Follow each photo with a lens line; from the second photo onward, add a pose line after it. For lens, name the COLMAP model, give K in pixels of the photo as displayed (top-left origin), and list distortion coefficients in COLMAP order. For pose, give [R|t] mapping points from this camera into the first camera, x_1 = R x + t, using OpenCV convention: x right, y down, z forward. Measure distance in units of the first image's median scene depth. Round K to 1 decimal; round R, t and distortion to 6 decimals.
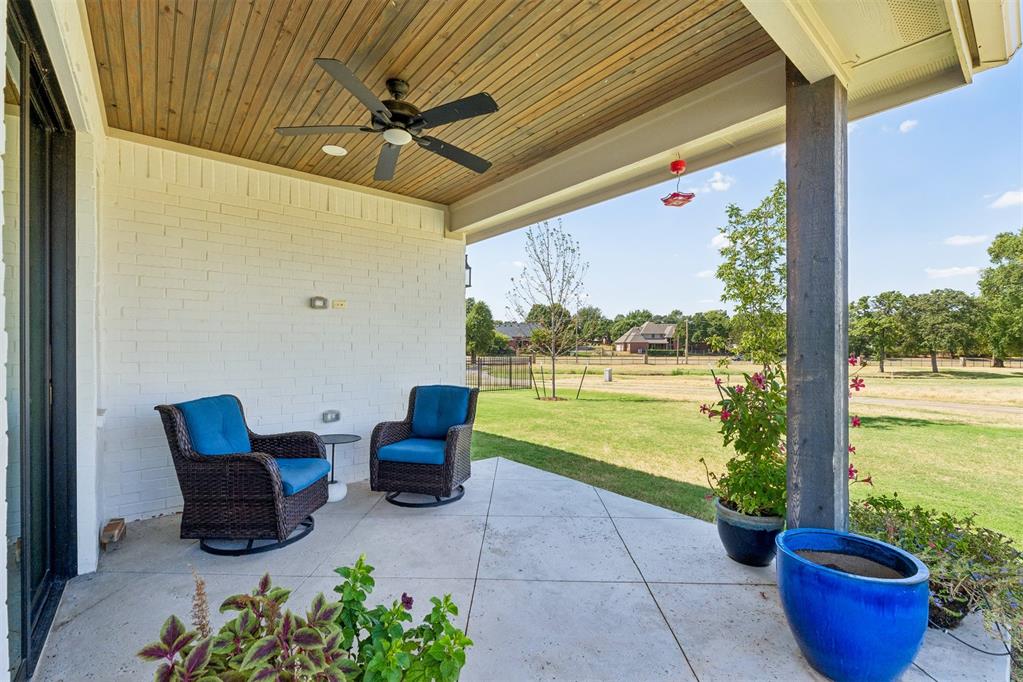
lens RADIAL K [[429.8, 0, 505.1], [0, 429.8, 345.1], [0, 0, 1]] dist [-0.000693, -0.000058]
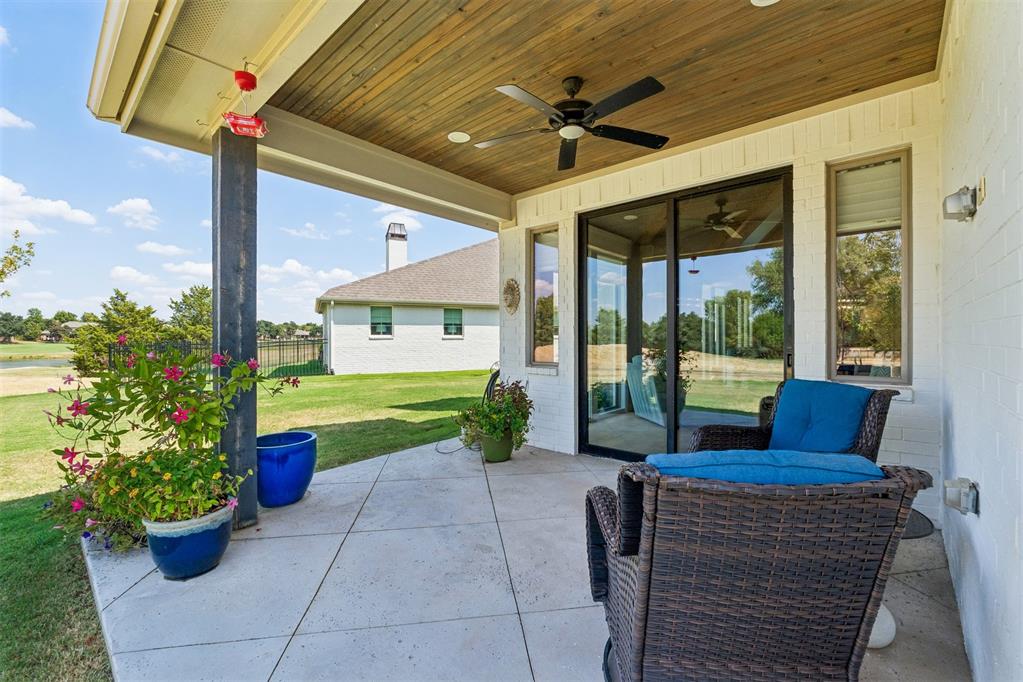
lens RADIAL K [[429.8, 0, 505.1], [0, 429.8, 345.1], [0, 0, 1]] dist [-0.000693, -0.000058]
pose [[-0.990106, 0.013887, -0.139635, 0.041933], [0.014037, 0.999901, -0.000090, 0.043001], [0.139620, -0.002049, -0.990203, 1.350261]]
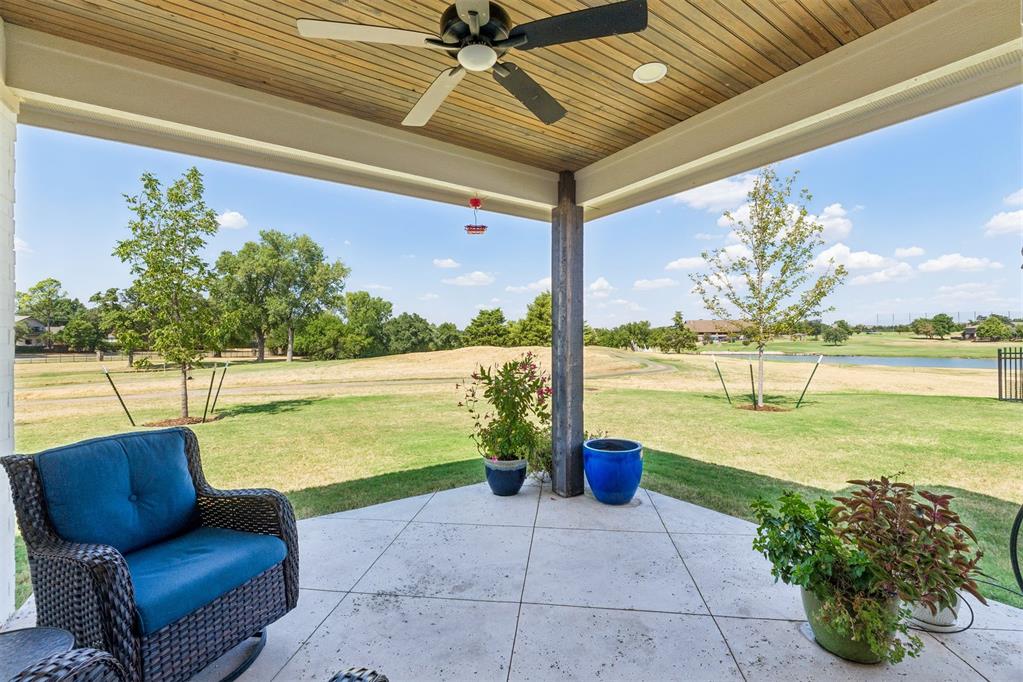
lens RADIAL K [[433.4, 0, 511.5], [0, 433.4, 341.0], [0, 0, 1]] dist [-0.000833, -0.000046]
pose [[0.105982, -0.002950, 0.994364, -0.628556], [-0.001239, 0.999994, 0.003099, -0.016027], [-0.994367, -0.001560, 0.105978, 0.577634]]
